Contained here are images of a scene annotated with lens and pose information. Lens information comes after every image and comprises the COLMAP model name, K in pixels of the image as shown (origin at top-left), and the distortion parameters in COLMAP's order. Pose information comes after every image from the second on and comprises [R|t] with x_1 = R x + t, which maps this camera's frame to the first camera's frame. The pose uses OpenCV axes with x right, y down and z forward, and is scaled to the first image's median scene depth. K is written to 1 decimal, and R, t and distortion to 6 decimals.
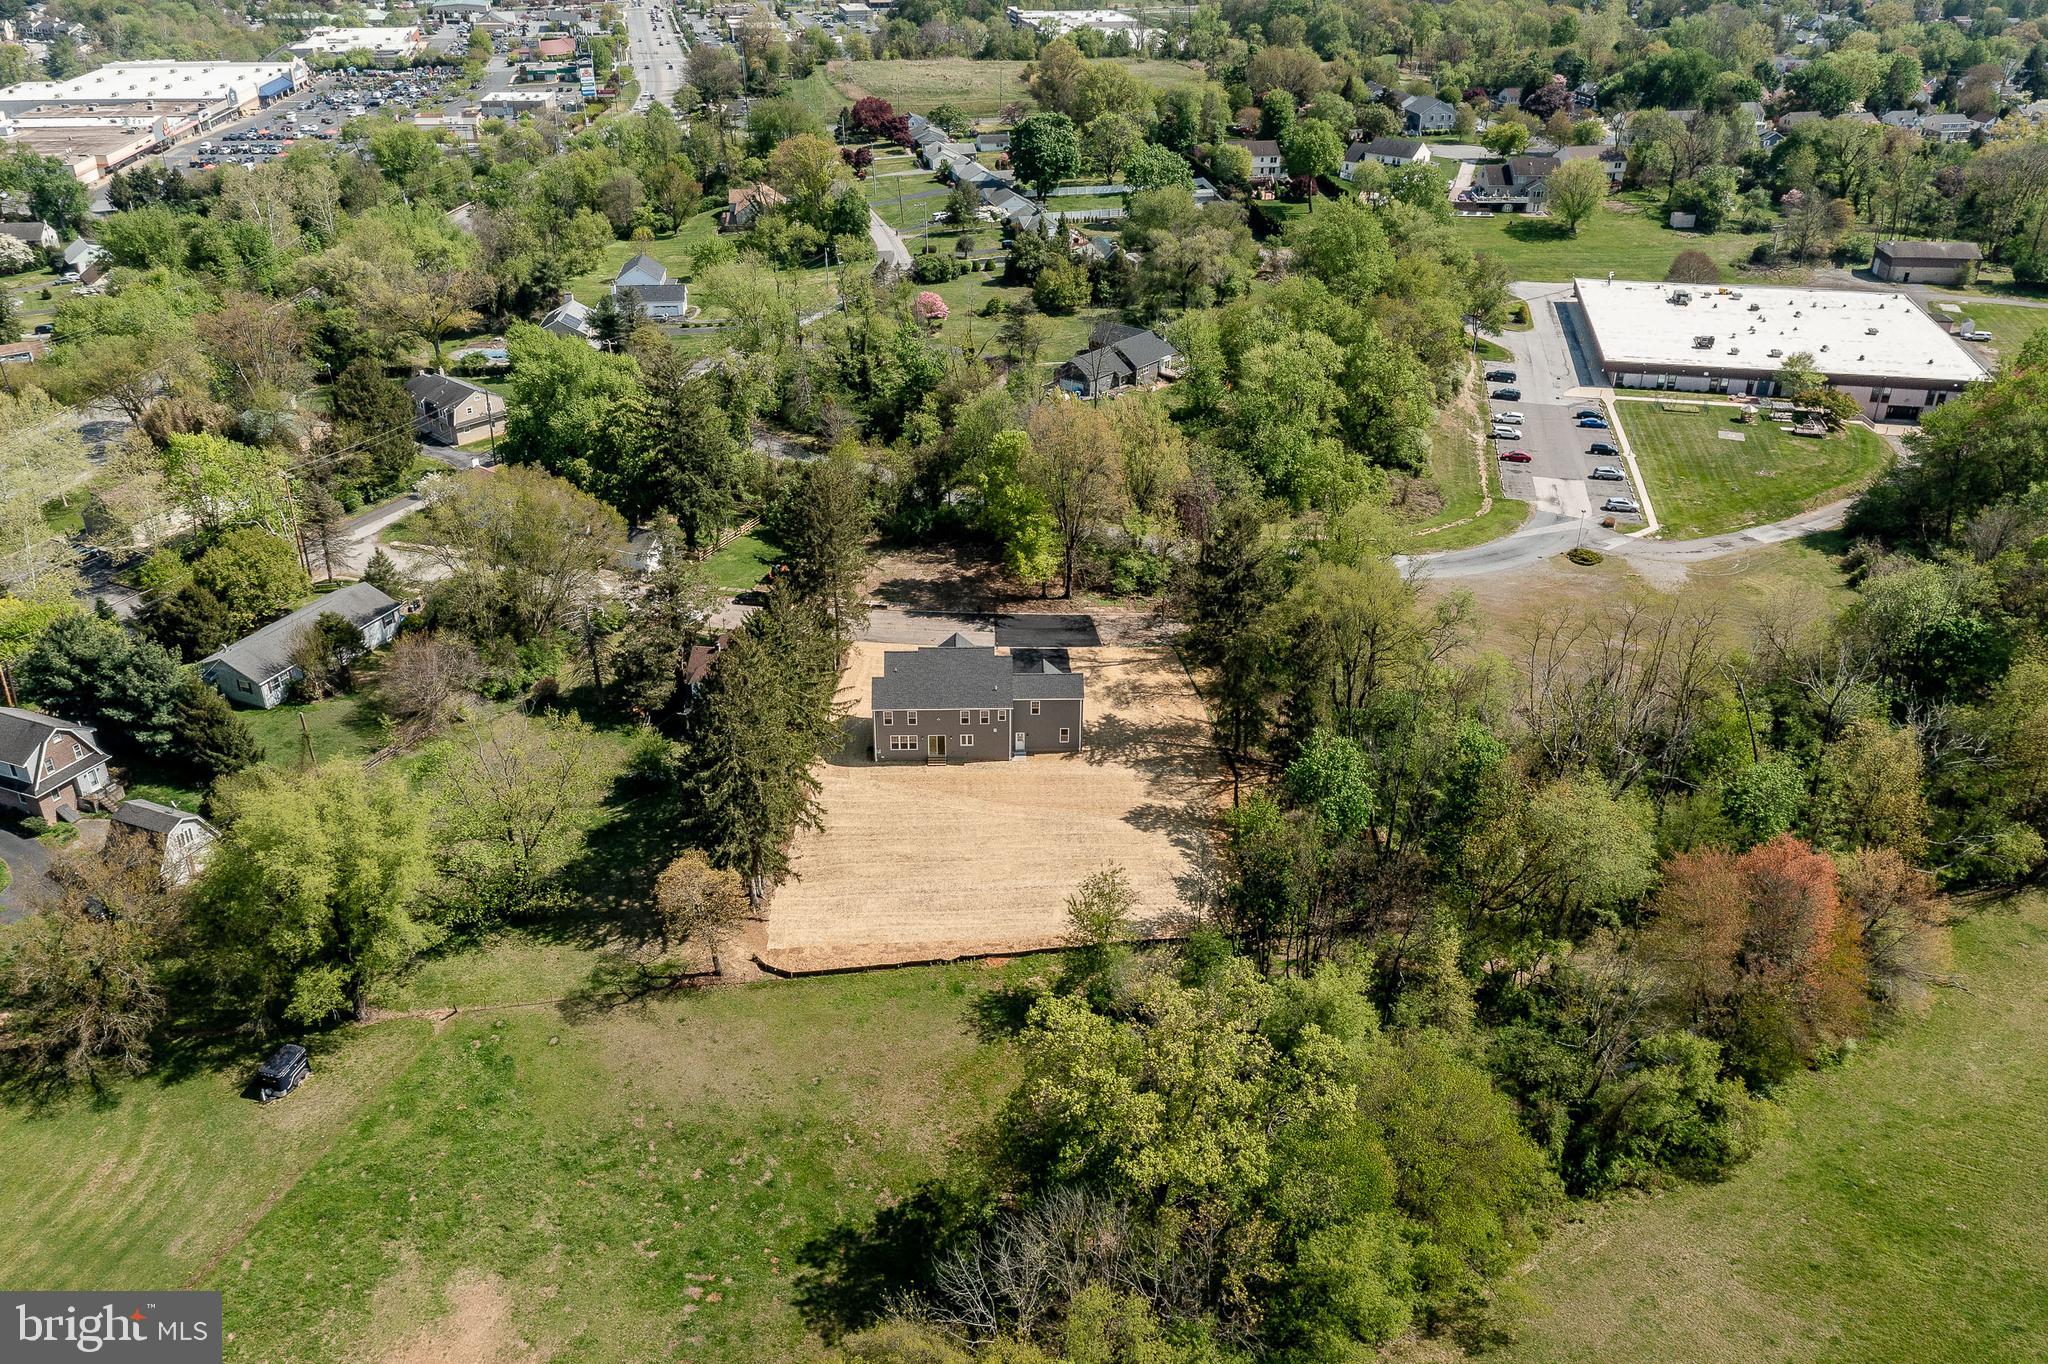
lens RADIAL K [[1660.0, 0, 1024.3], [0, 1660.0, 700.3], [0, 0, 1]] dist [0.005922, 0.025017]
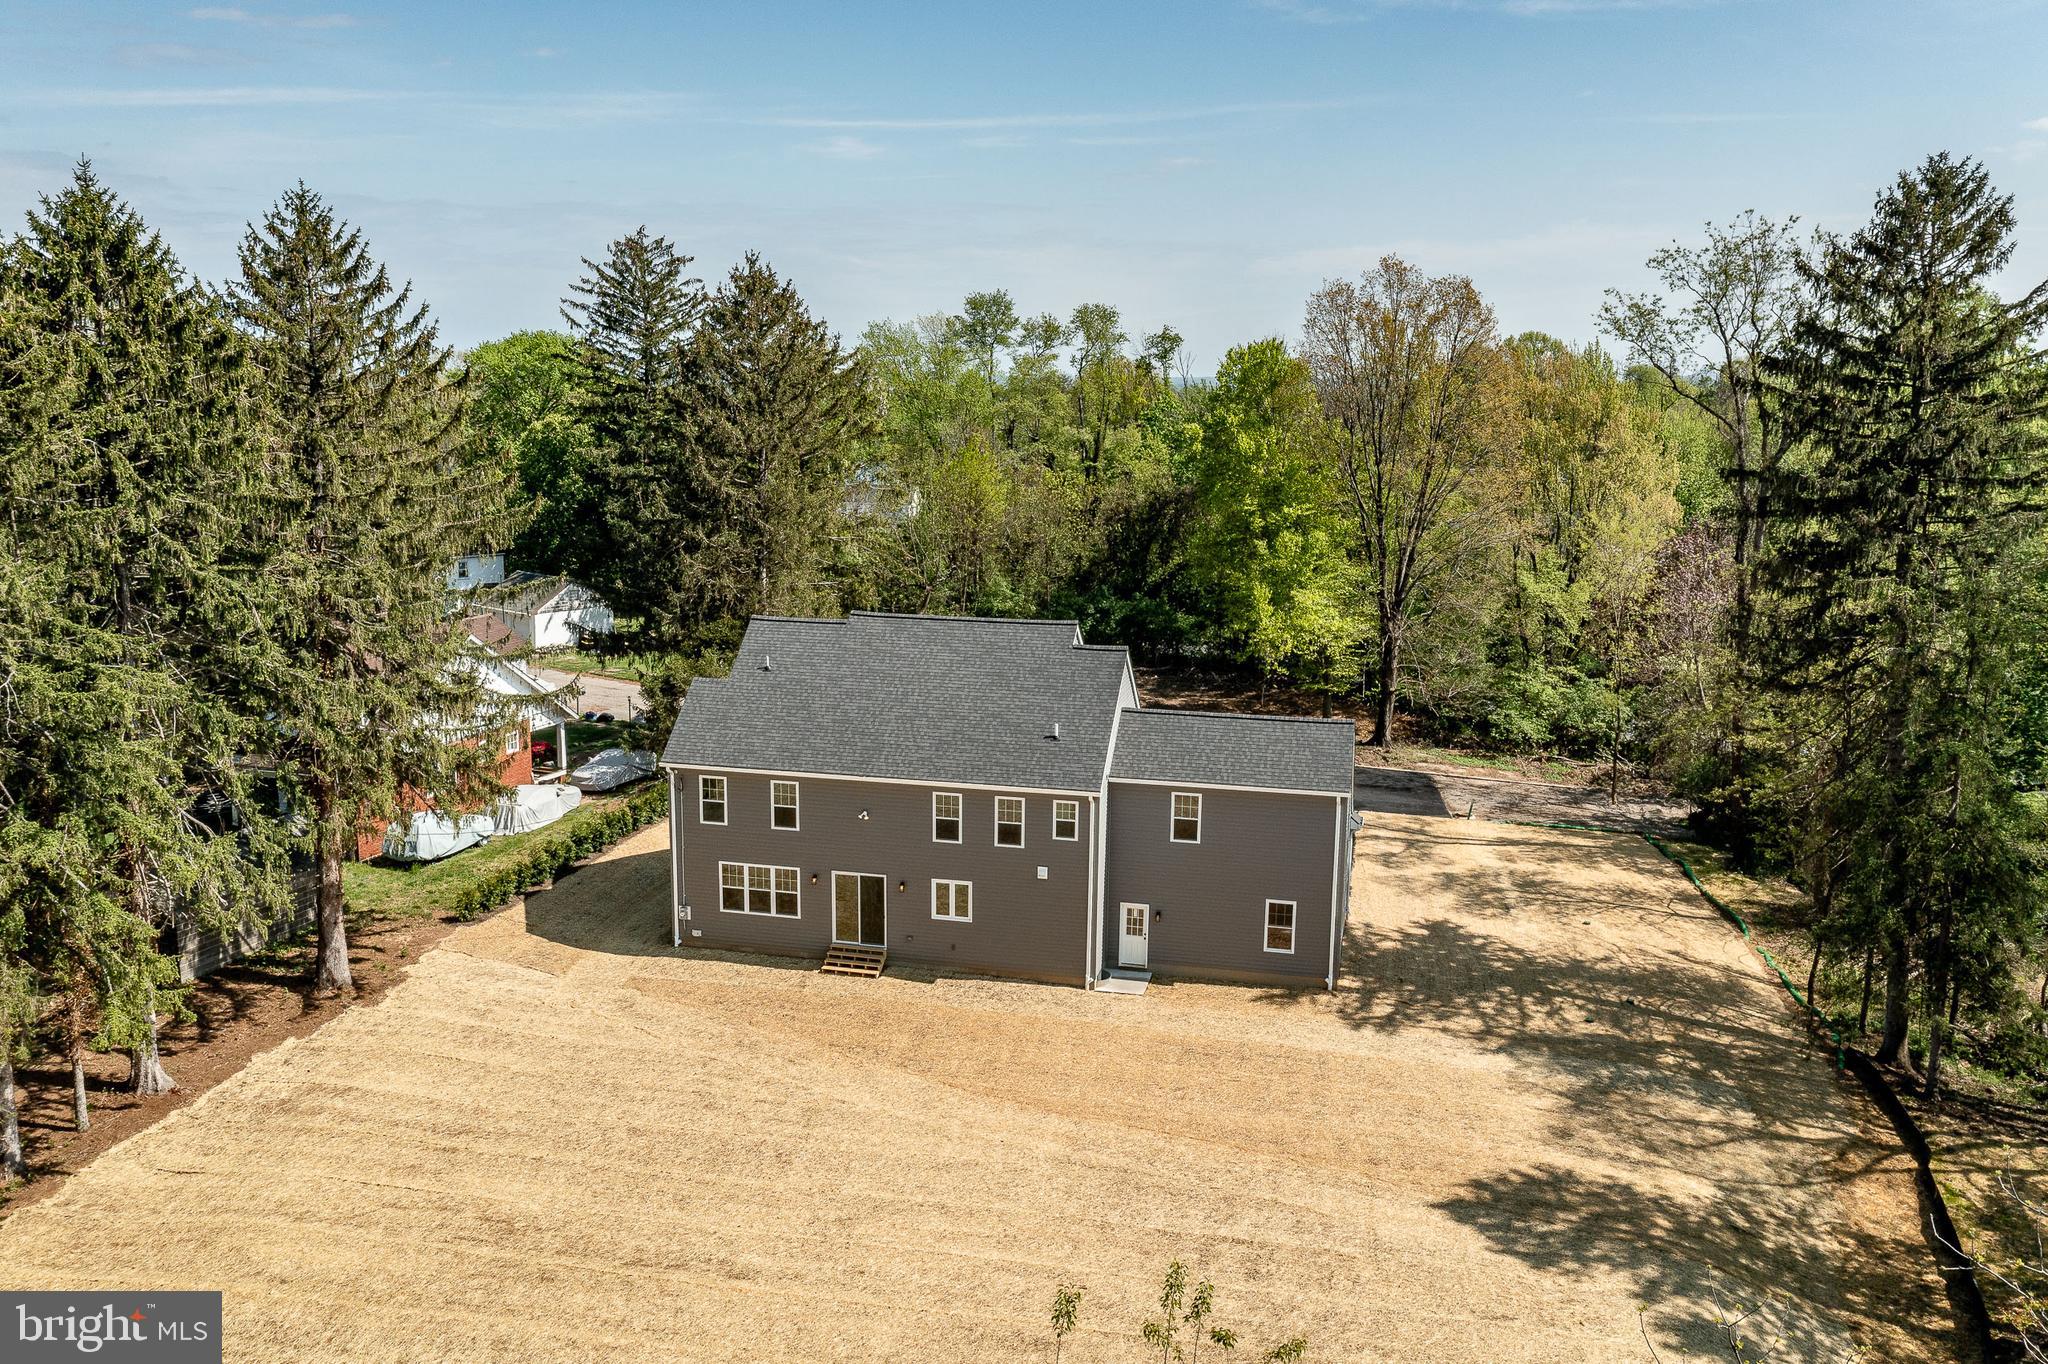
lens RADIAL K [[1660.0, 0, 1028.2], [0, 1660.0, 698.5], [0, 0, 1]] dist [0.005922, 0.025017]
pose [[0.967310, 0.055719, -0.247400, 0.044273], [-0.126252, 0.951882, -0.279250, 0.060240], [0.219937, 0.301356, 0.927800, 0.582687]]
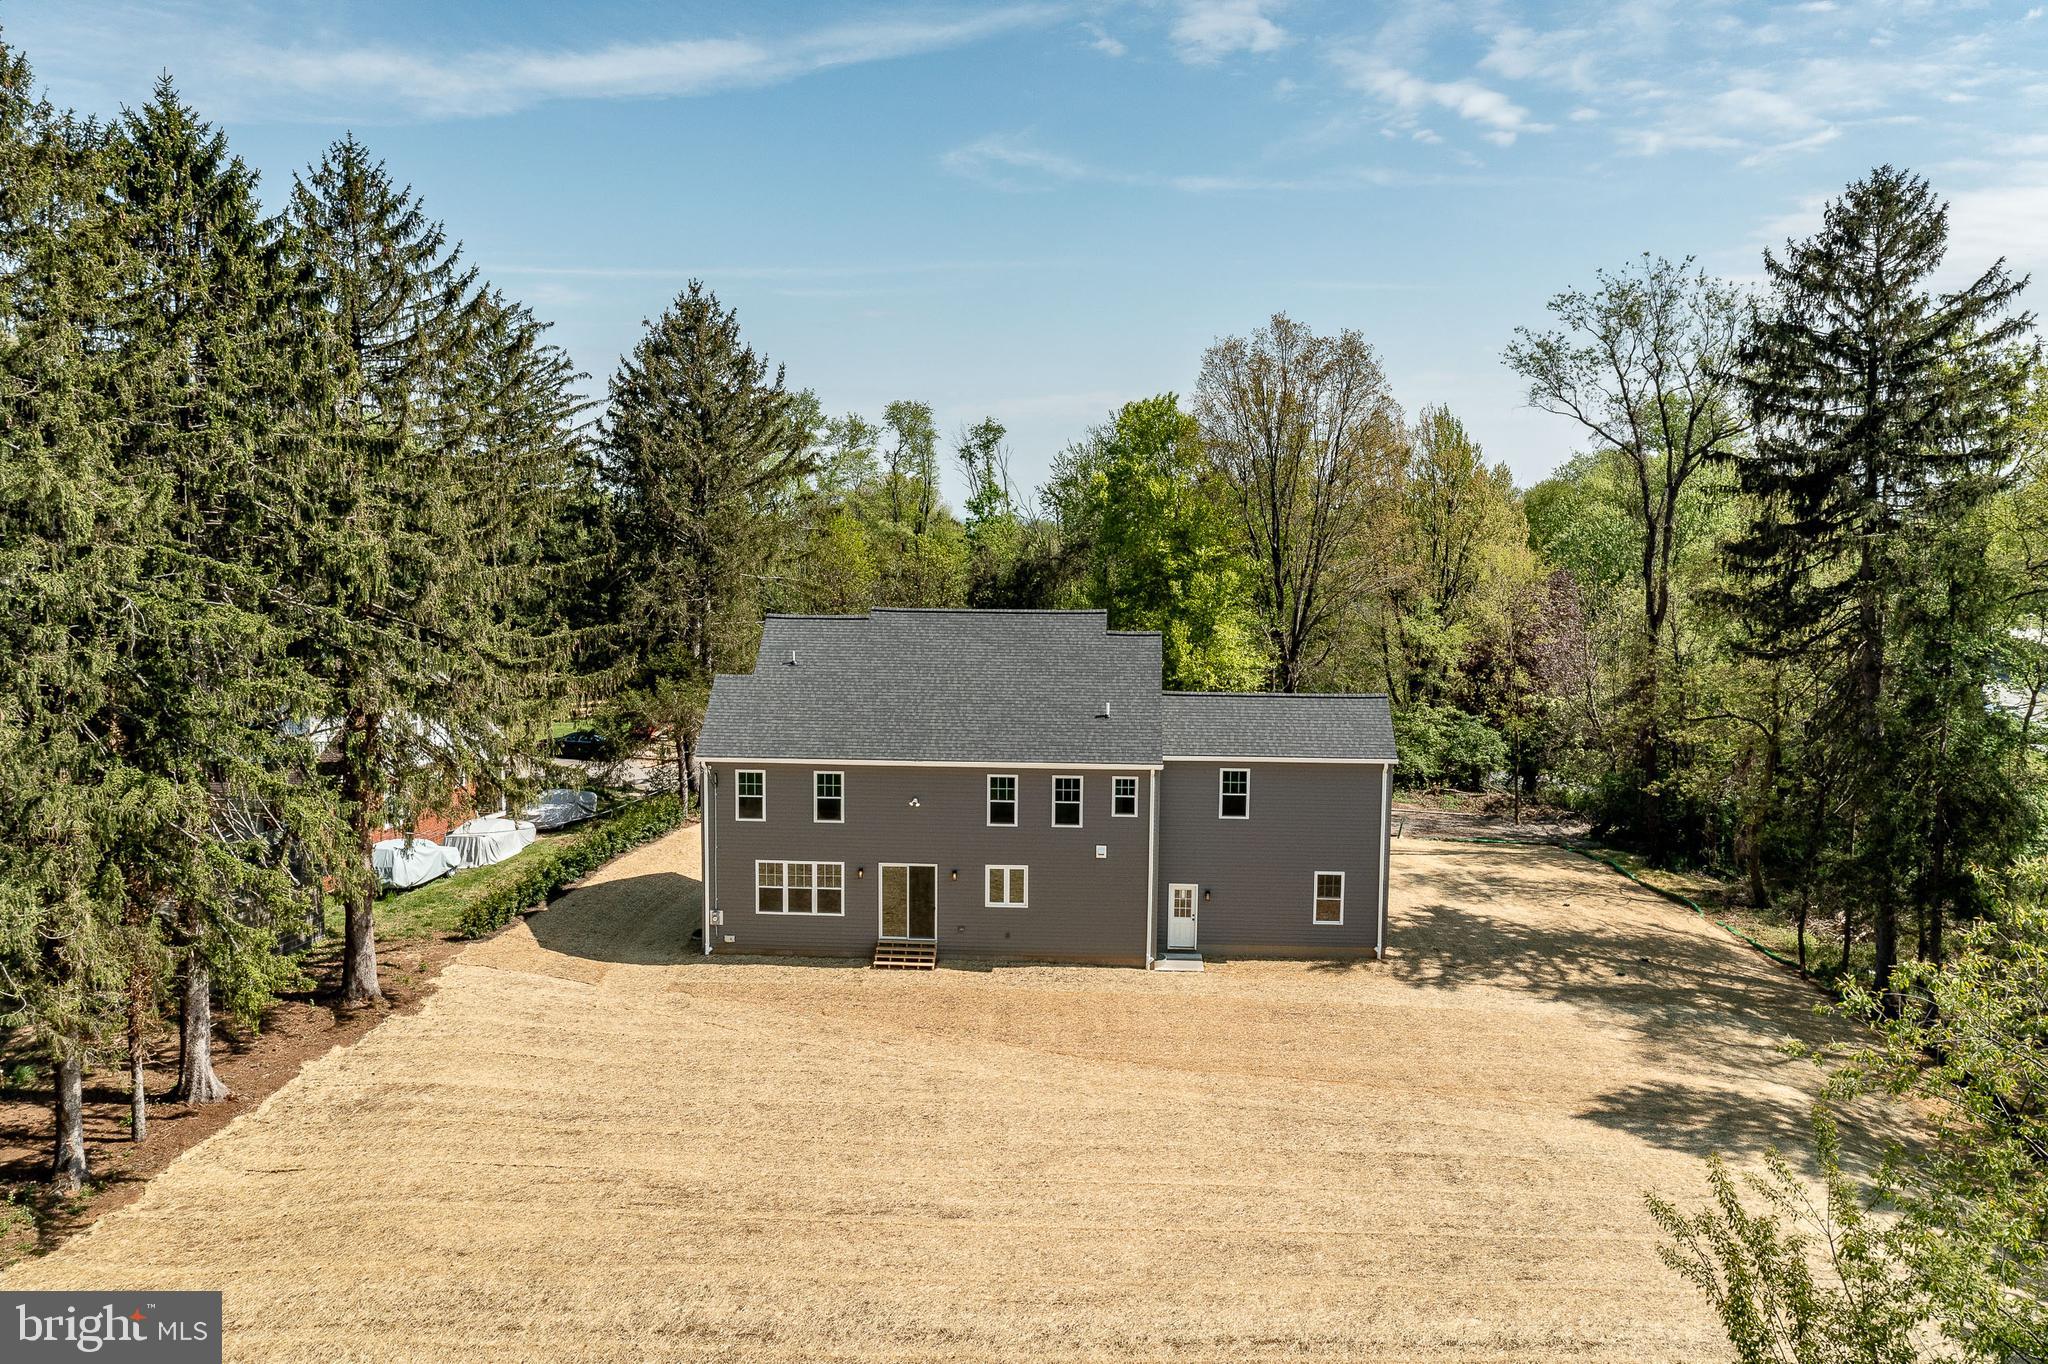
lens RADIAL K [[1660.0, 0, 1045.5], [0, 1660.0, 688.5], [0, 0, 1]] dist [0.005922, 0.025017]
pose [[0.997023, 0.013077, -0.075984, -0.003941], [-0.040960, 0.924774, -0.378305, 0.086897], [0.065321, 0.380291, 0.922557, 0.584057]]
